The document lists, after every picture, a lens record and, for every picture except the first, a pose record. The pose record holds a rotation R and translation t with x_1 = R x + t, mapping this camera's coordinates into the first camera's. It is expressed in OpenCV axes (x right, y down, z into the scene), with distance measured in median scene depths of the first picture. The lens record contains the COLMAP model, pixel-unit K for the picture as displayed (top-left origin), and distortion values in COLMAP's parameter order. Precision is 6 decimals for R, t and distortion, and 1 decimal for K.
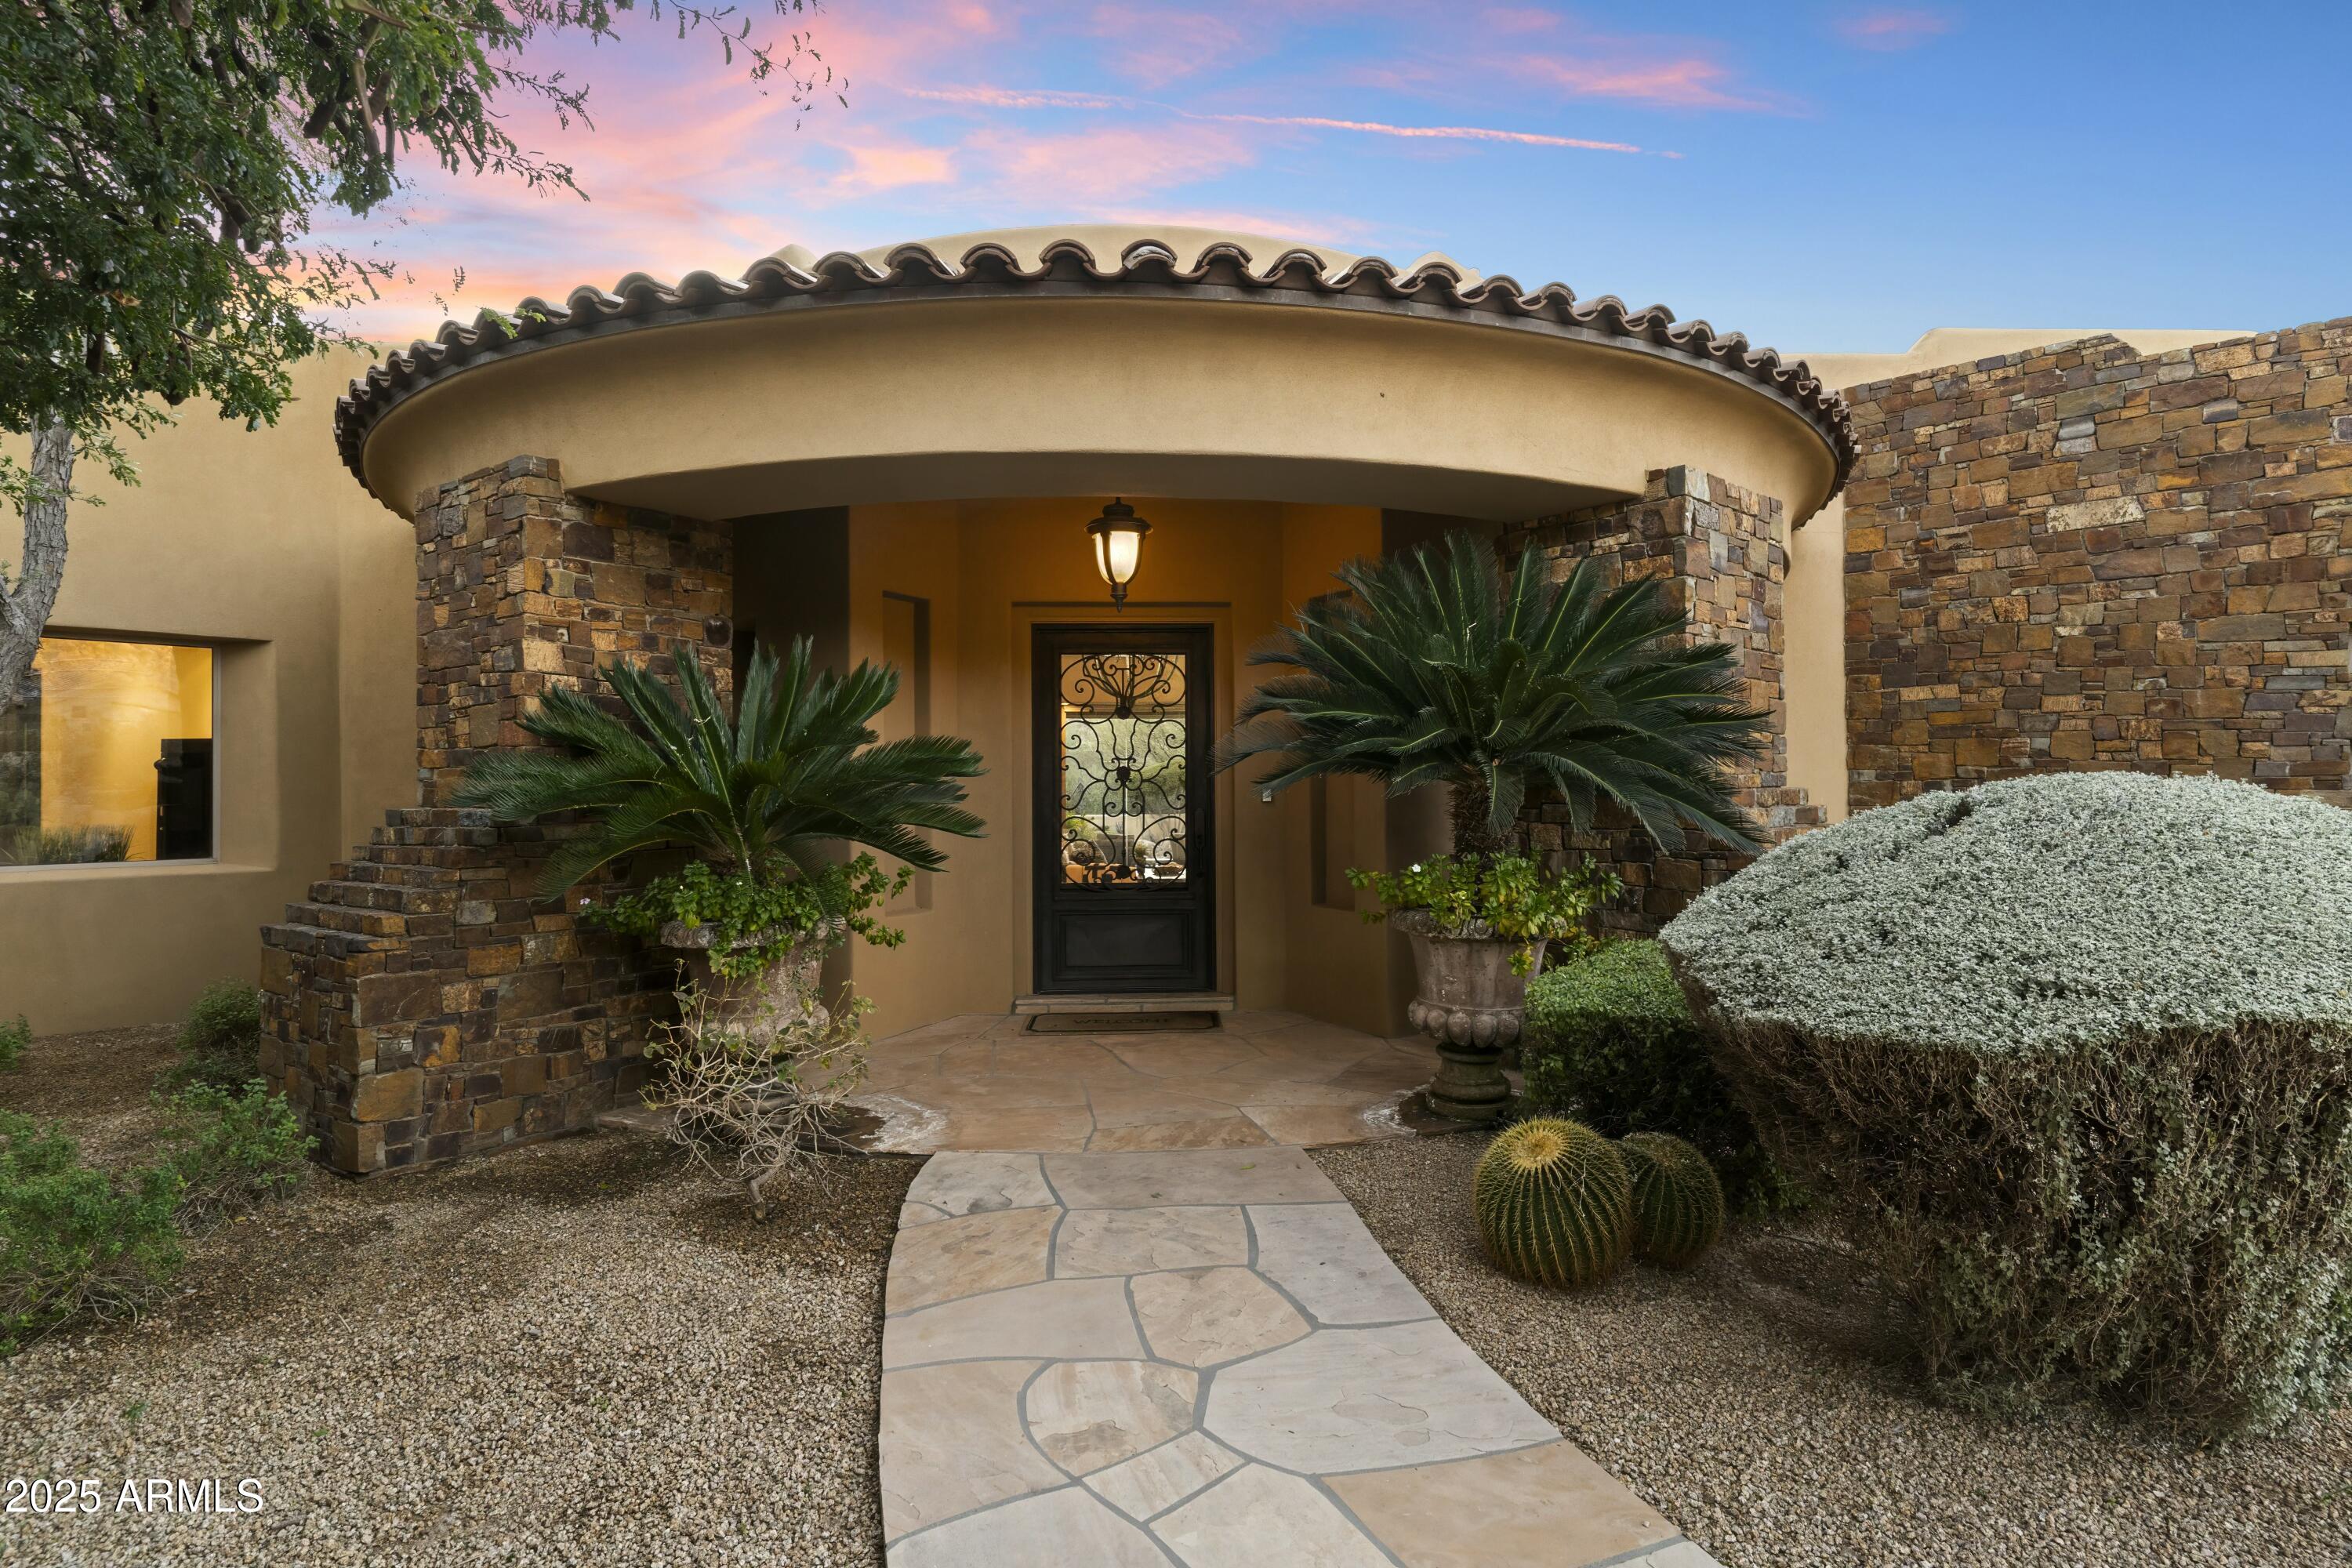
lens RADIAL K [[1157.2, 0, 1179.9], [0, 1157.2, 762.9], [0, 0, 1]] dist [-0.001867, -0.000002]
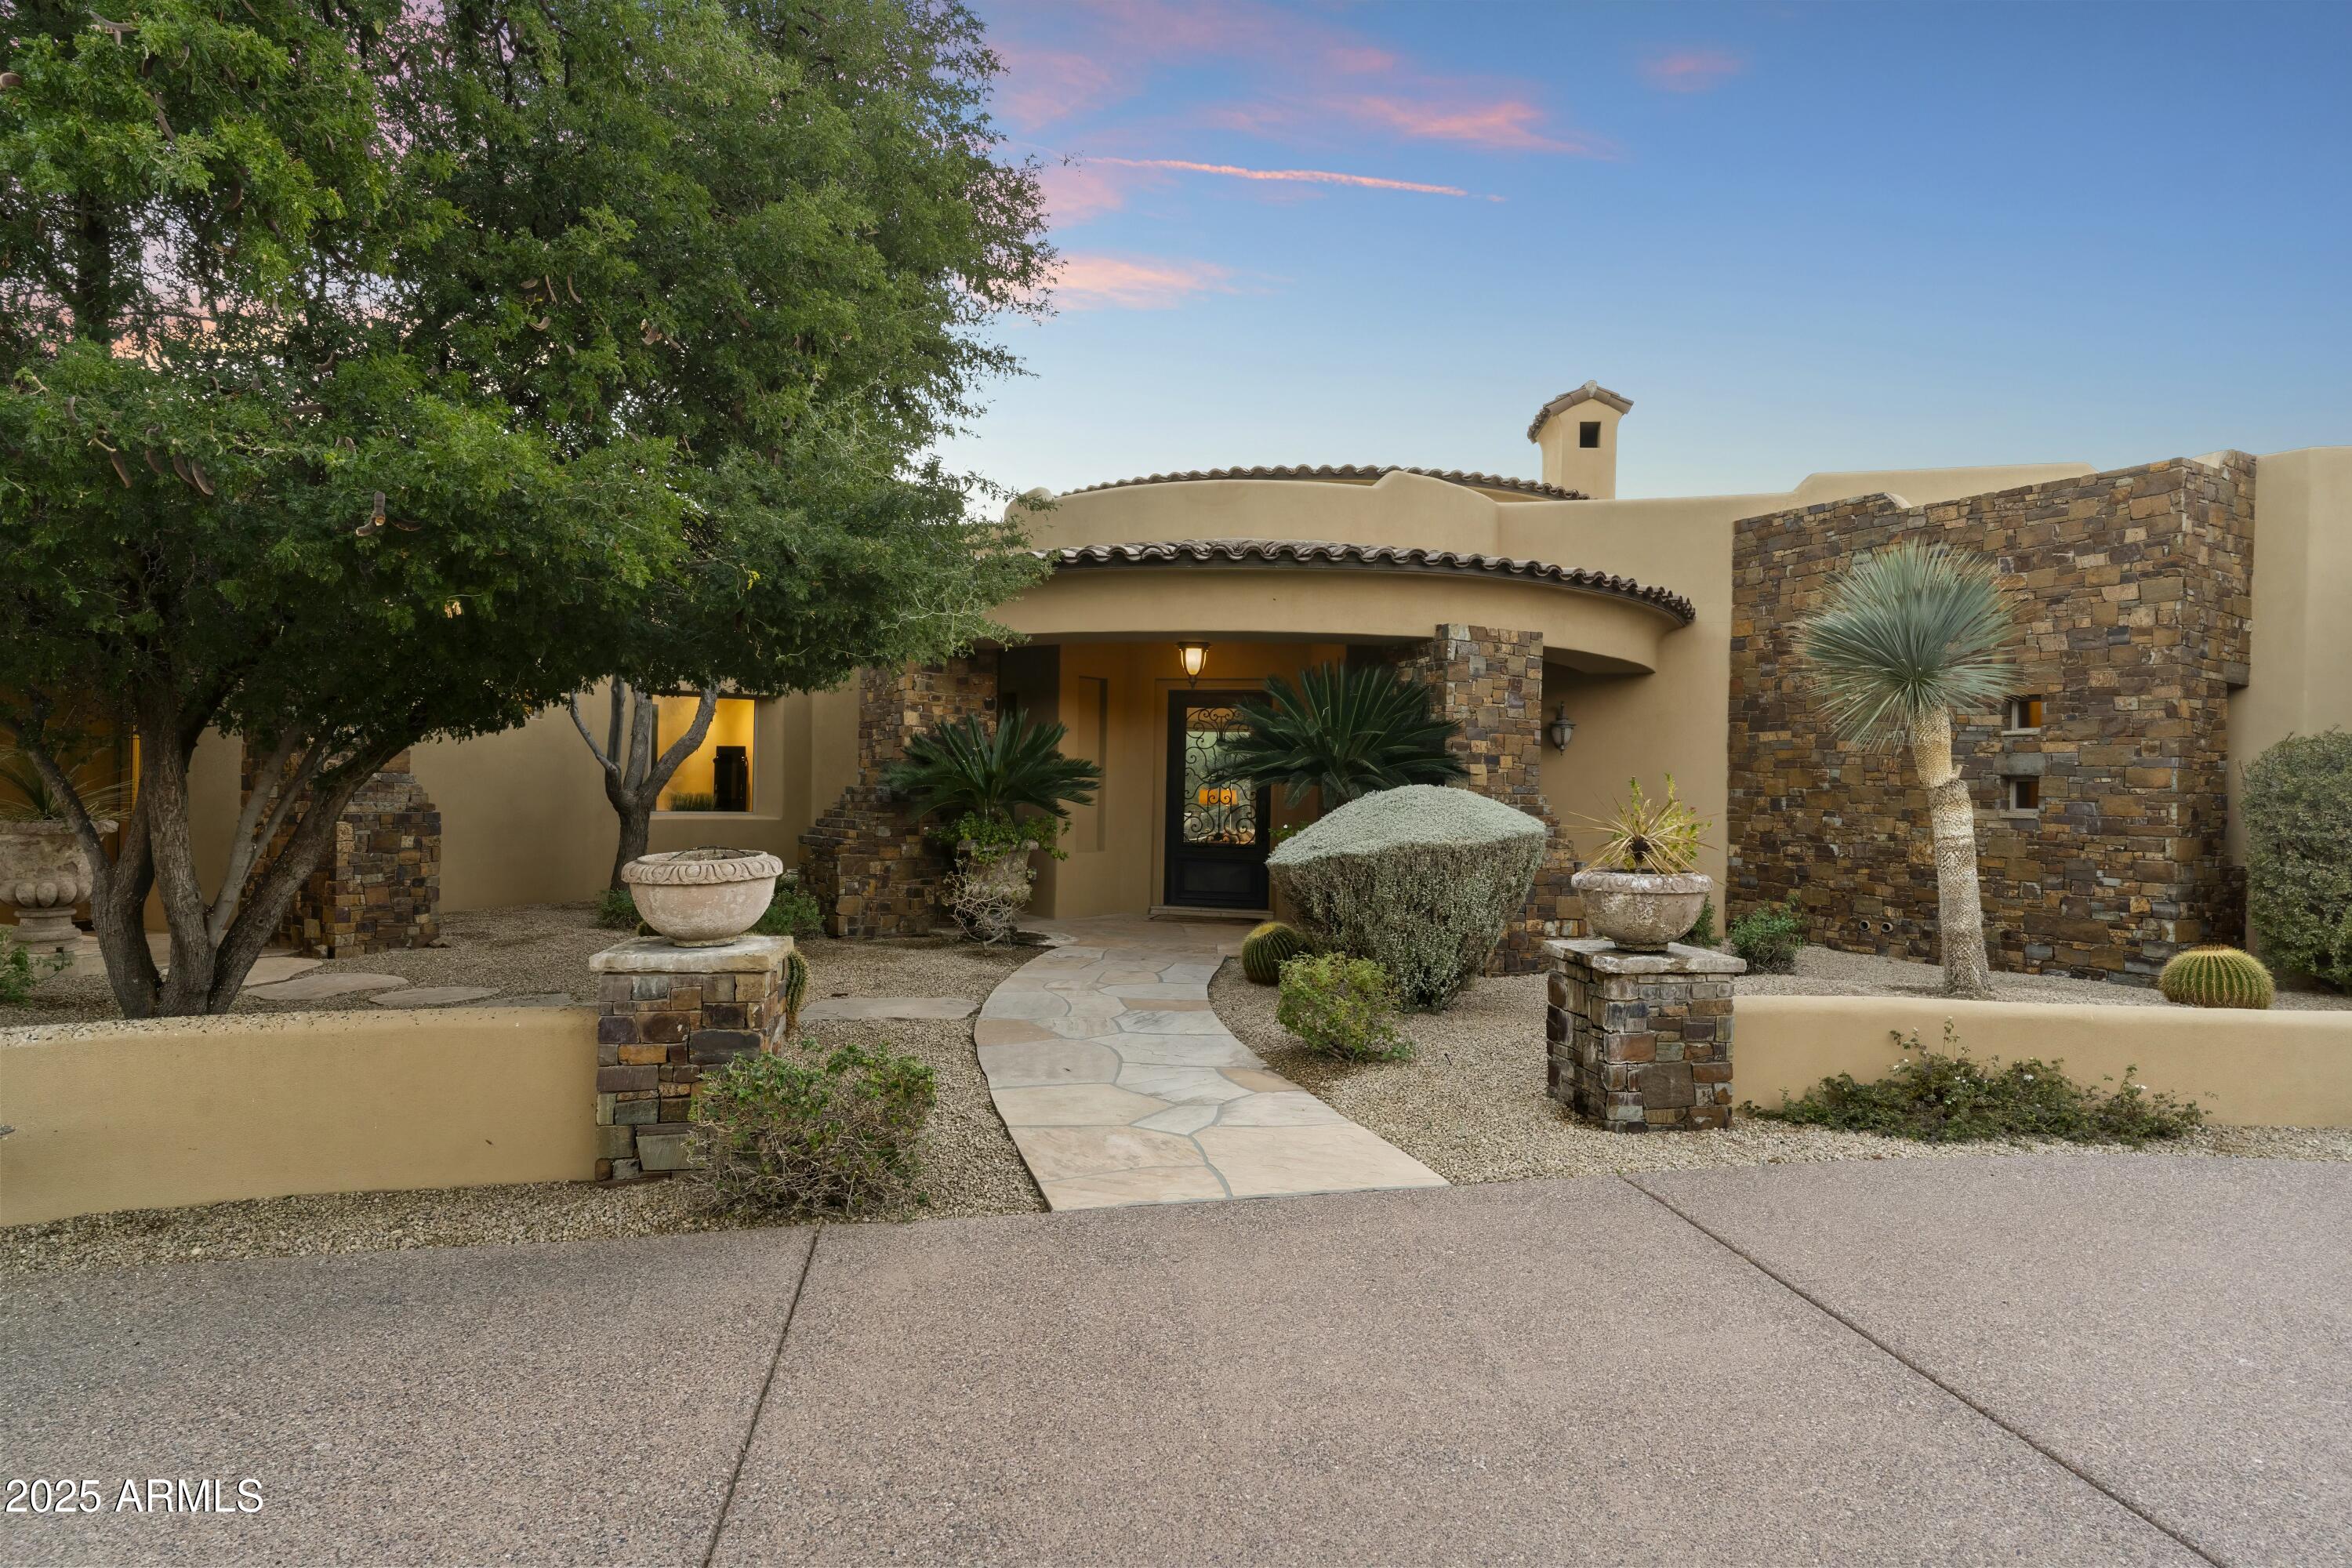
lens RADIAL K [[1211.6, 0, 1177.3], [0, 1211.6, 767.2], [0, 0, 1]] dist [-0.001895, -0.000320]
pose [[0.957822, 0.021518, -0.286556, 0.554258], [-0.021717, 0.999761, 0.002484, -0.014503], [0.286541, 0.003844, 0.958060, -0.989790]]
